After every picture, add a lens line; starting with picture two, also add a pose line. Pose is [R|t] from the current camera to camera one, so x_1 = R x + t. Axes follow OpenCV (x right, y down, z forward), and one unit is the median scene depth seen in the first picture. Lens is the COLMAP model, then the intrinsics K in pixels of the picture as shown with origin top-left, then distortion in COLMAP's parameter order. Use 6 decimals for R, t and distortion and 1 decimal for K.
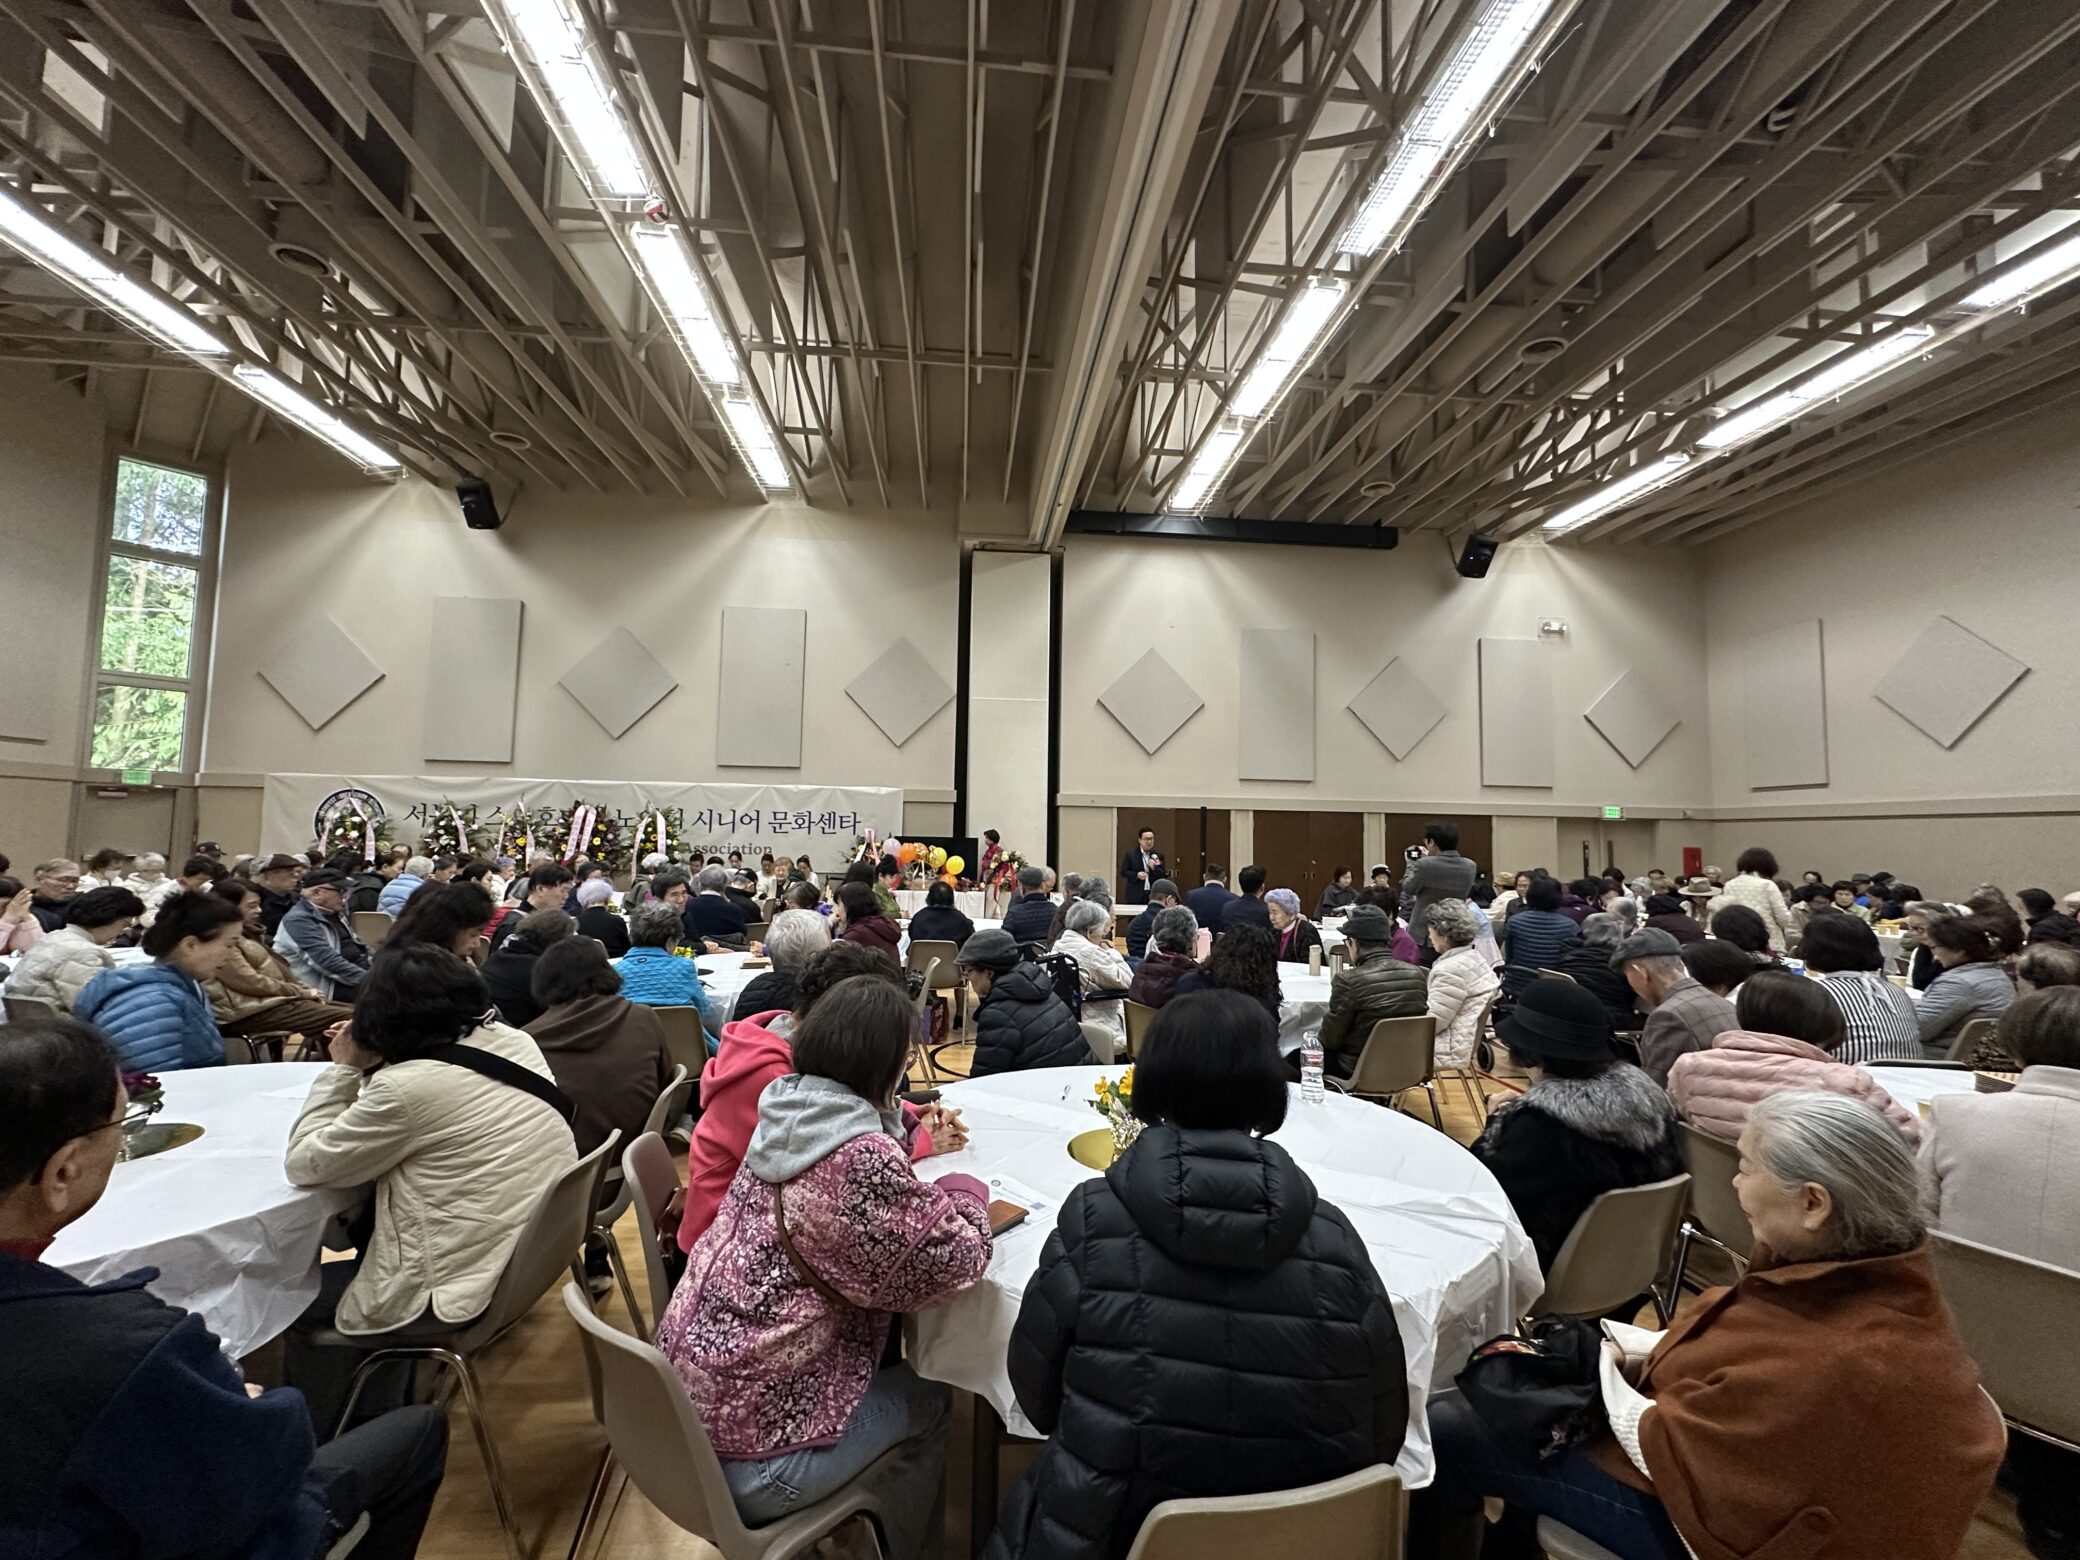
lens RADIAL K [[831.1, 0, 1040.4], [0, 831.1, 783.8], [0, 0, 1]] dist [-0.000058, 0.000001]
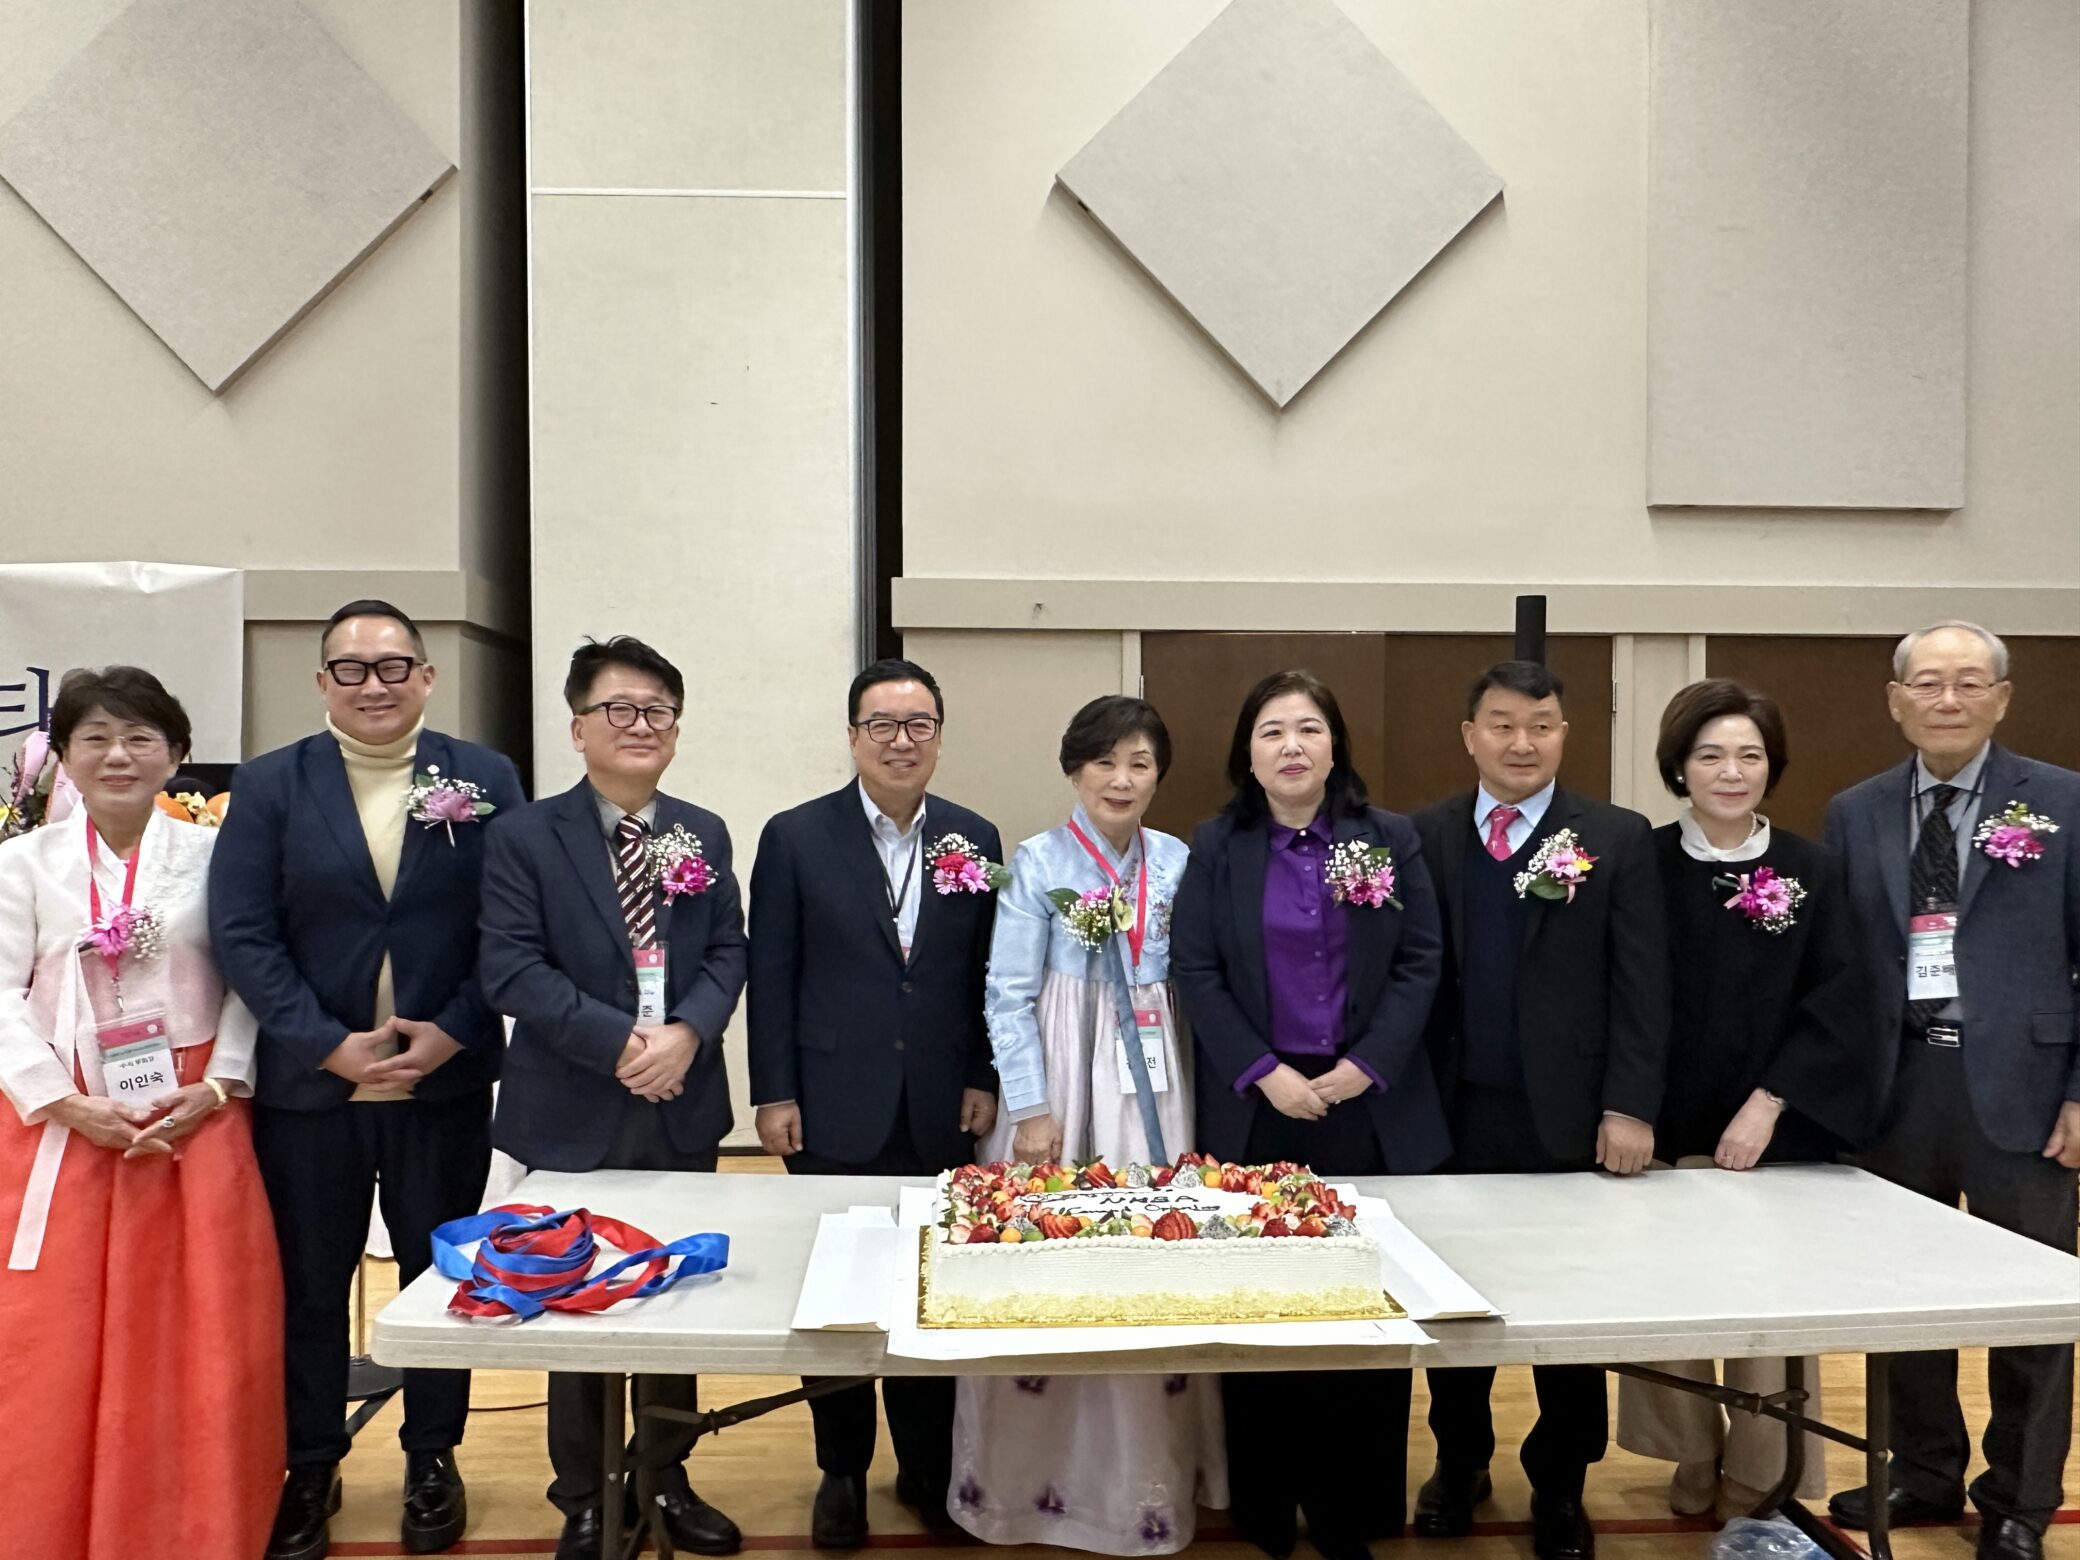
lens RADIAL K [[1529.3, 0, 1099.4], [0, 1529.3, 791.1], [0, 0, 1]] dist [0.004381, -0.015540]
pose [[0.998653, -0.015154, -0.049617, 0.102834], [0.019188, 0.996459, 0.081862, 0.038750], [0.048201, -0.082704, 0.995408, 0.561023]]
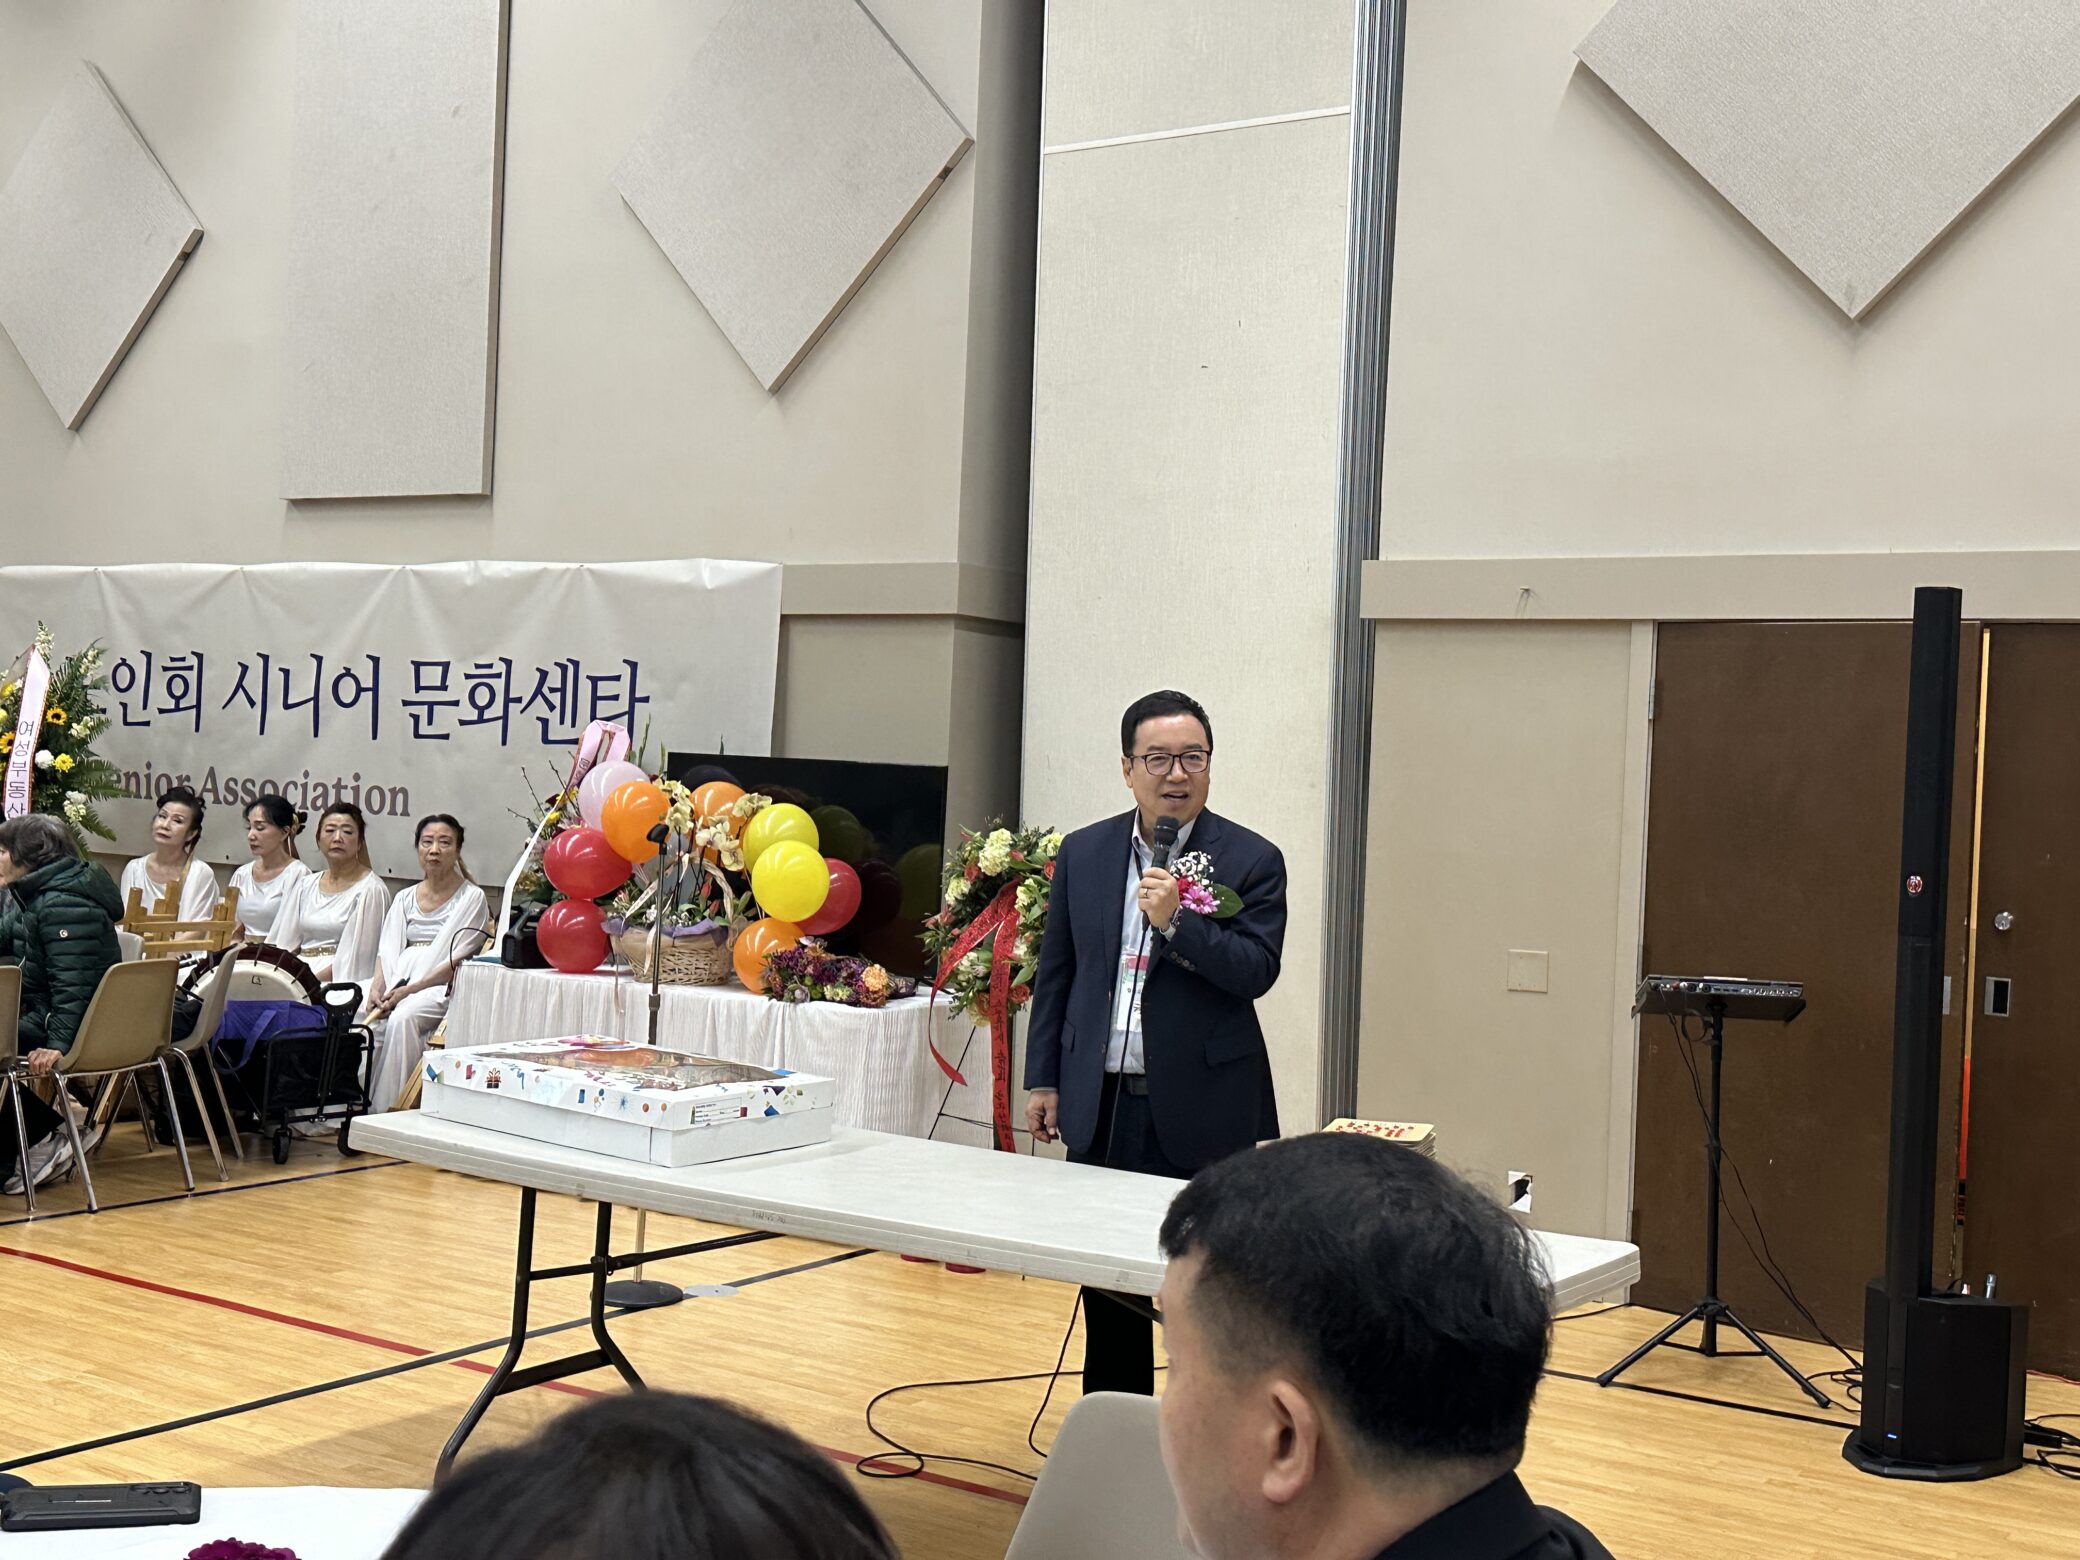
lens RADIAL K [[2413.9, 0, 1025.4], [0, 2413.9, 771.5], [0, 0, 1]] dist [0.089001, 0.000000]
pose [[0.781684, 0.016465, -0.623457, 0.329898], [0.018741, 0.998580, 0.049869, 0.032960], [0.623393, -0.050666, 0.780266, 0.484026]]
